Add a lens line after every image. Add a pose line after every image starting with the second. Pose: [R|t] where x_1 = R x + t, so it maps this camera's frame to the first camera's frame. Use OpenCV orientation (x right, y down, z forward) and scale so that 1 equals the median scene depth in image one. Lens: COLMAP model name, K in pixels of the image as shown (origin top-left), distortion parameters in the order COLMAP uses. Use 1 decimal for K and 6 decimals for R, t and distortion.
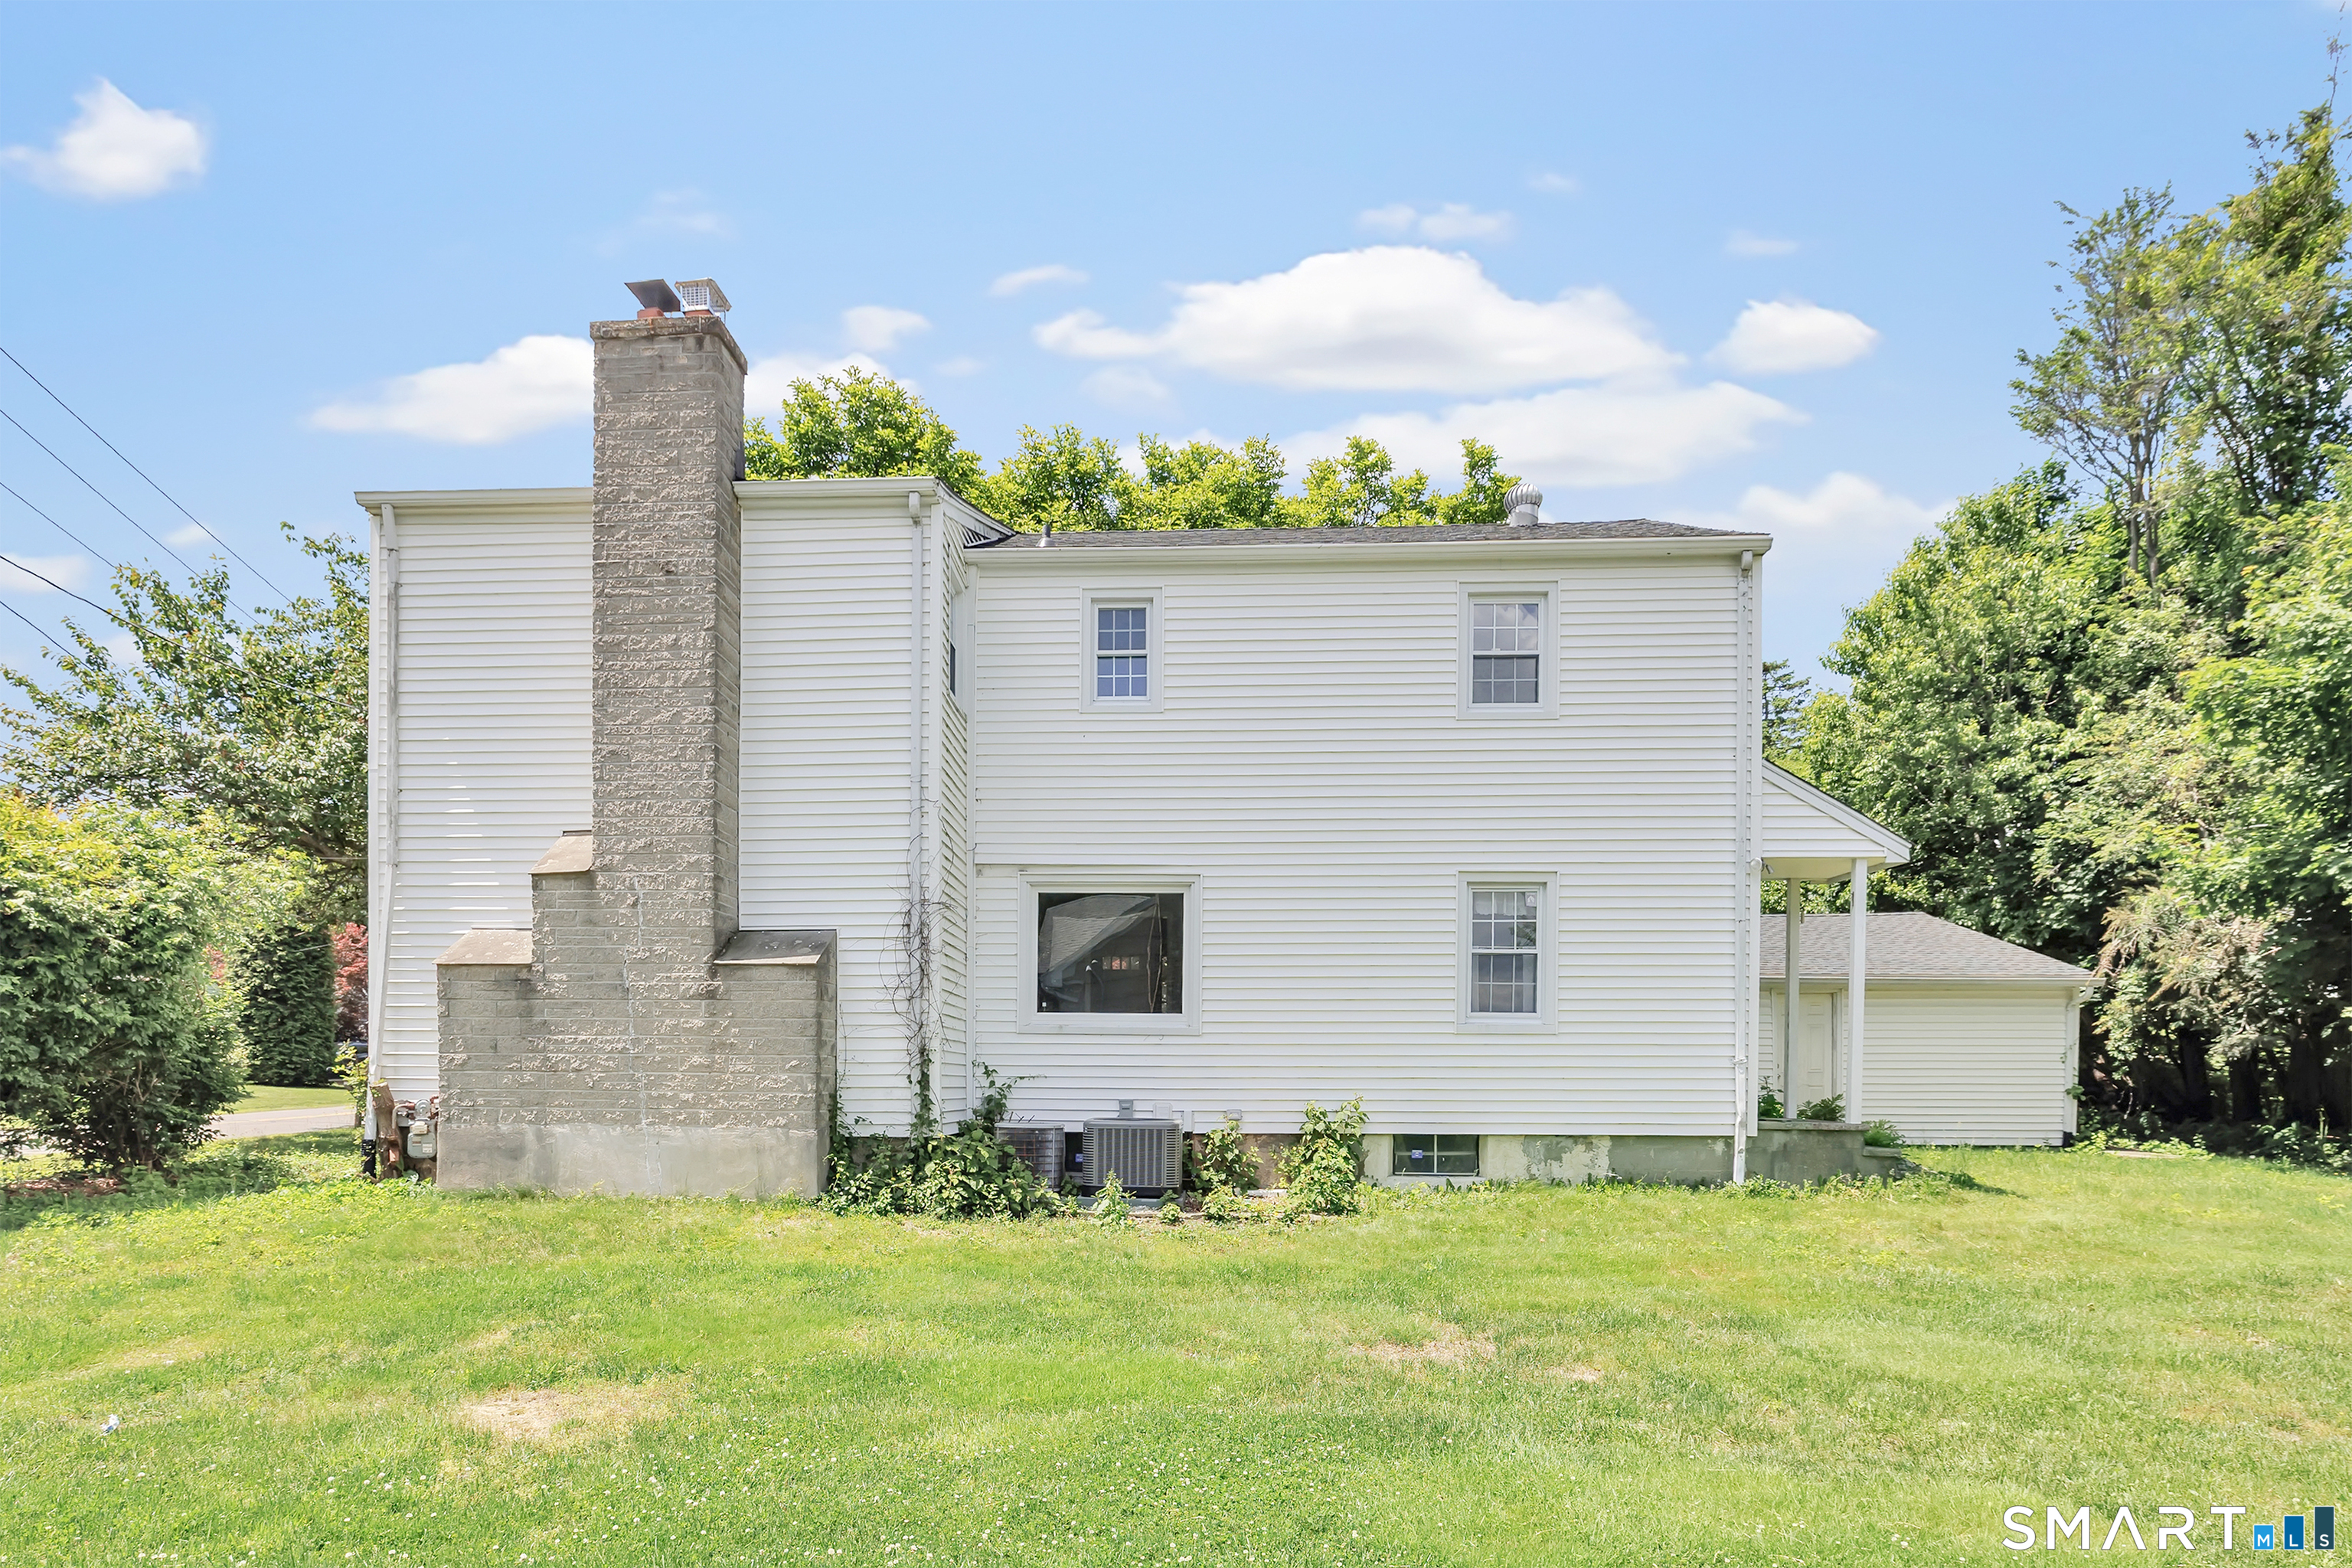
lens RADIAL K [[1069.9, 0, 1182.5], [0, 1069.9, 783.8], [0, 0, 1]] dist [-0.002403, -0.000090]
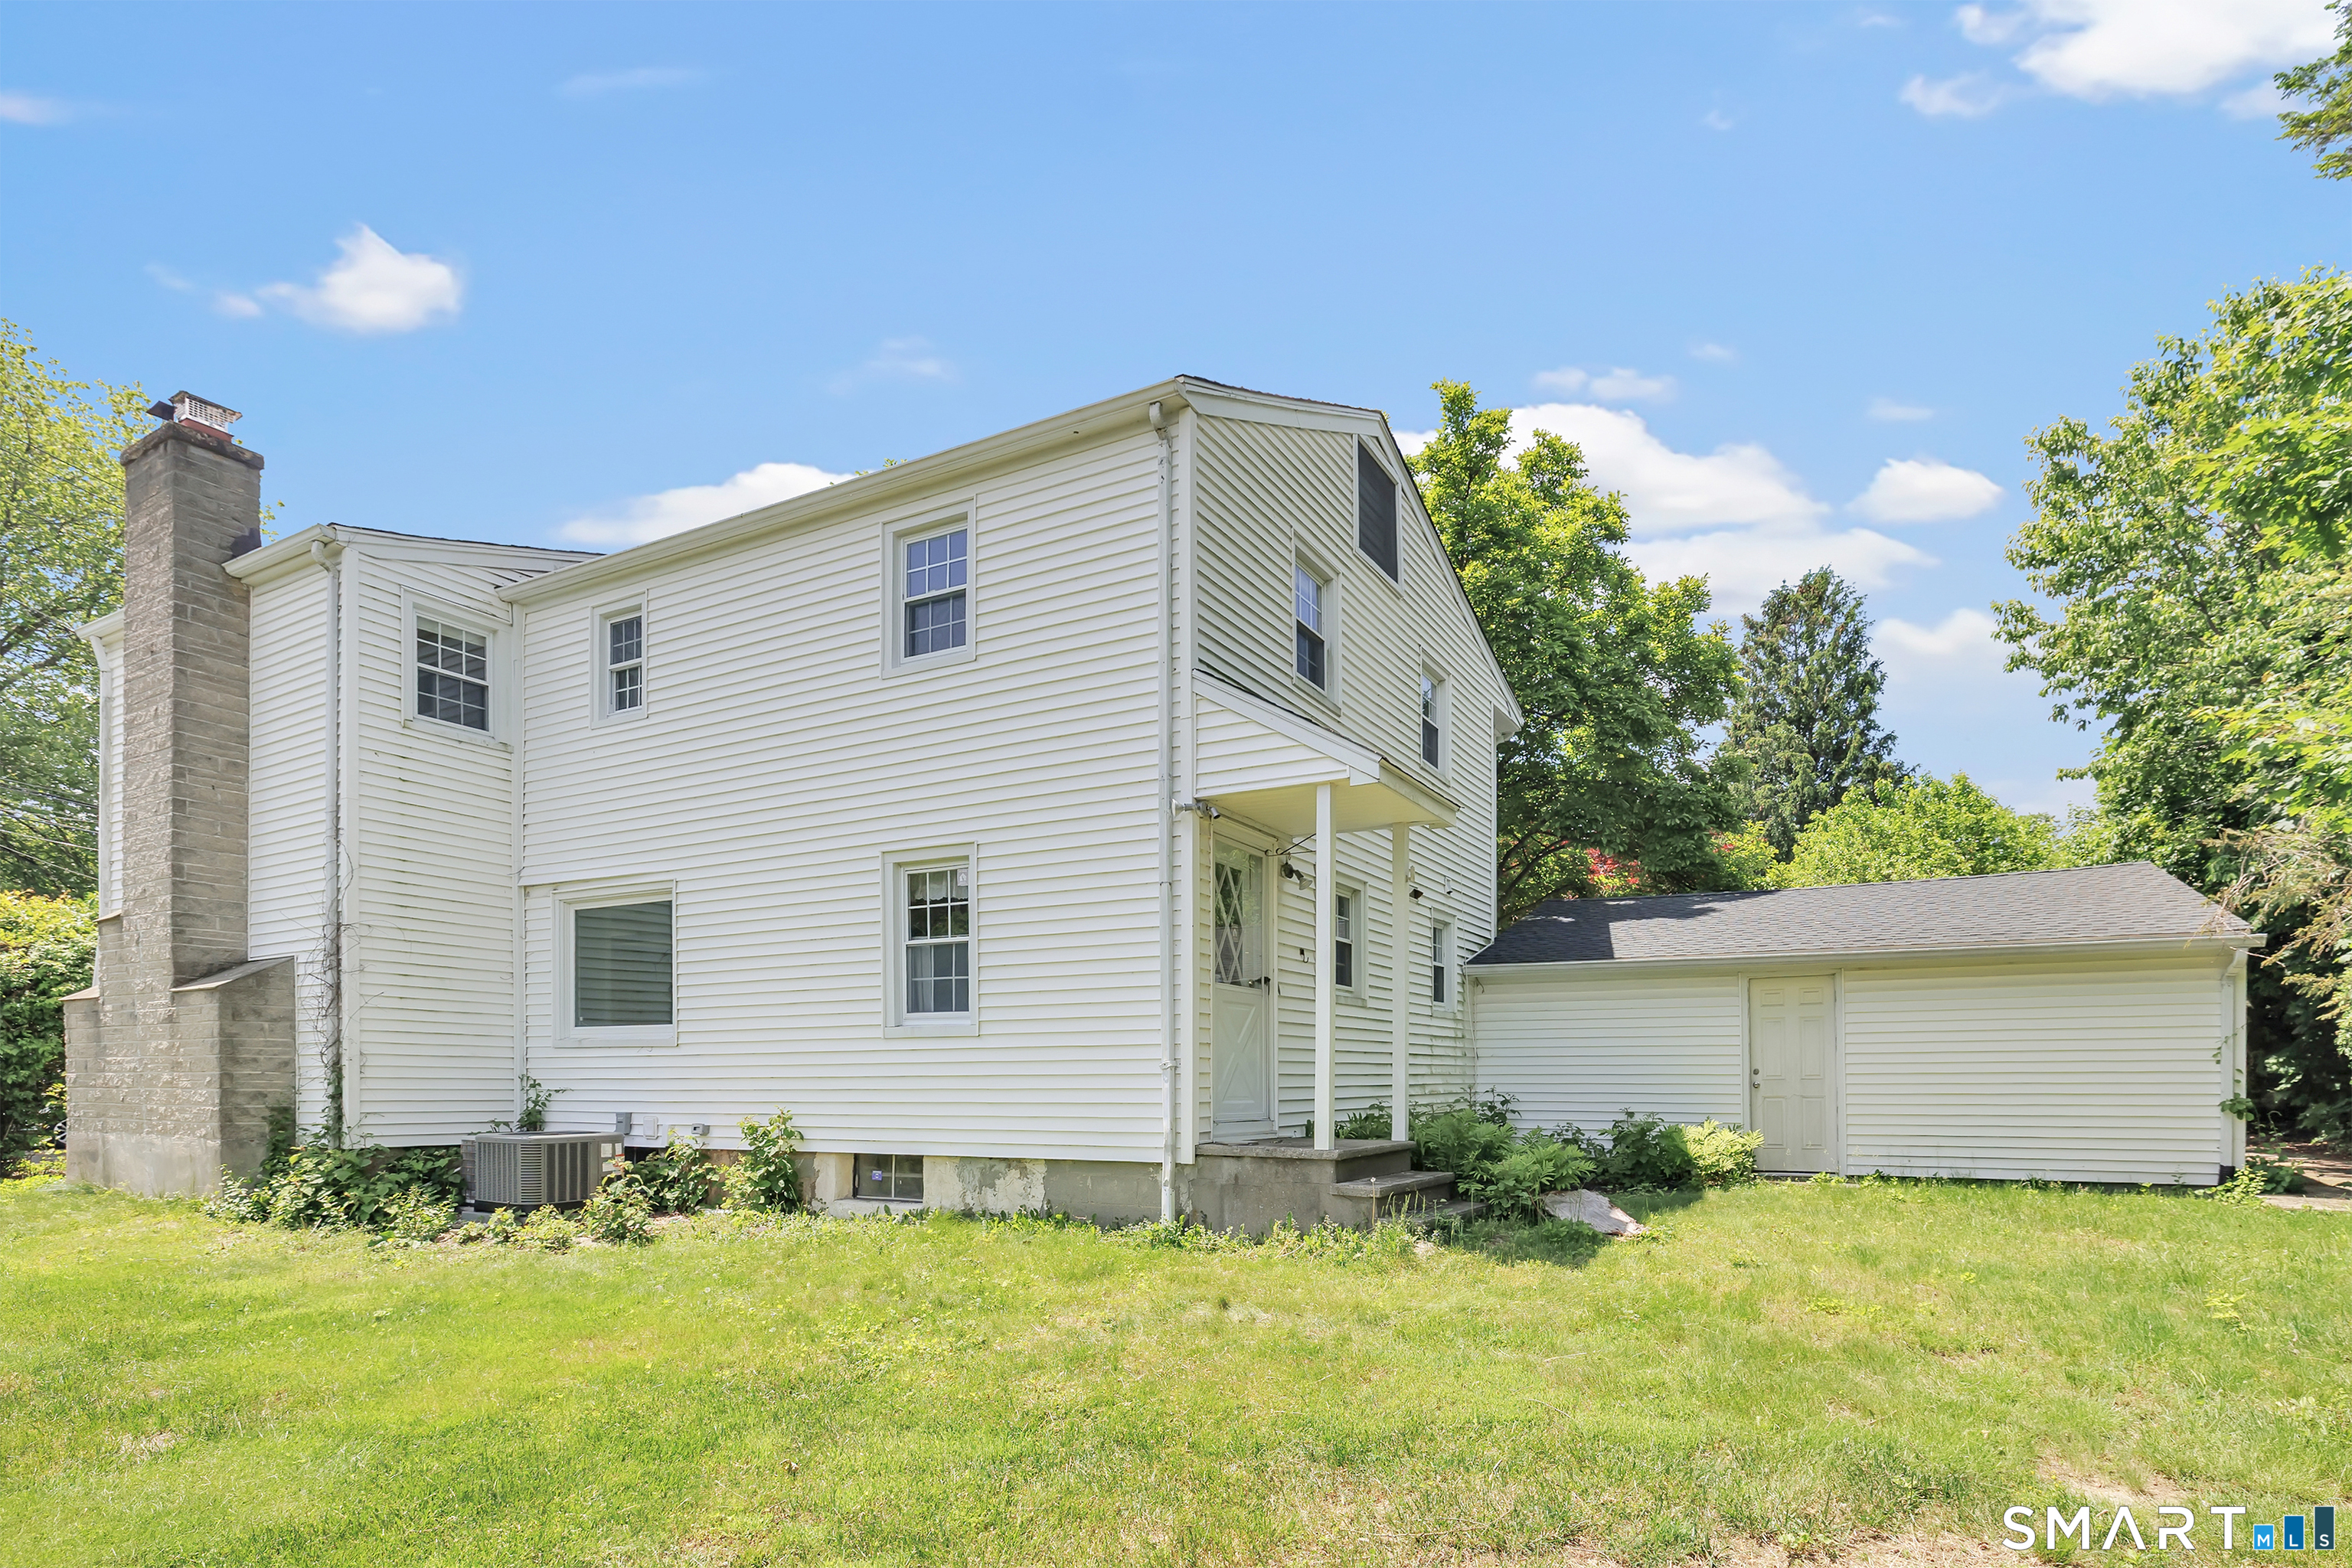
lens RADIAL K [[1069.9, 0, 1177.2], [0, 1069.9, 785.5], [0, 0, 1]] dist [-0.002403, -0.000090]
pose [[0.916185, -0.114738, -0.383980, 0.825512], [0.113563, 0.993195, -0.025816, 0.078503], [0.384329, -0.019954, 0.922981, 0.290880]]
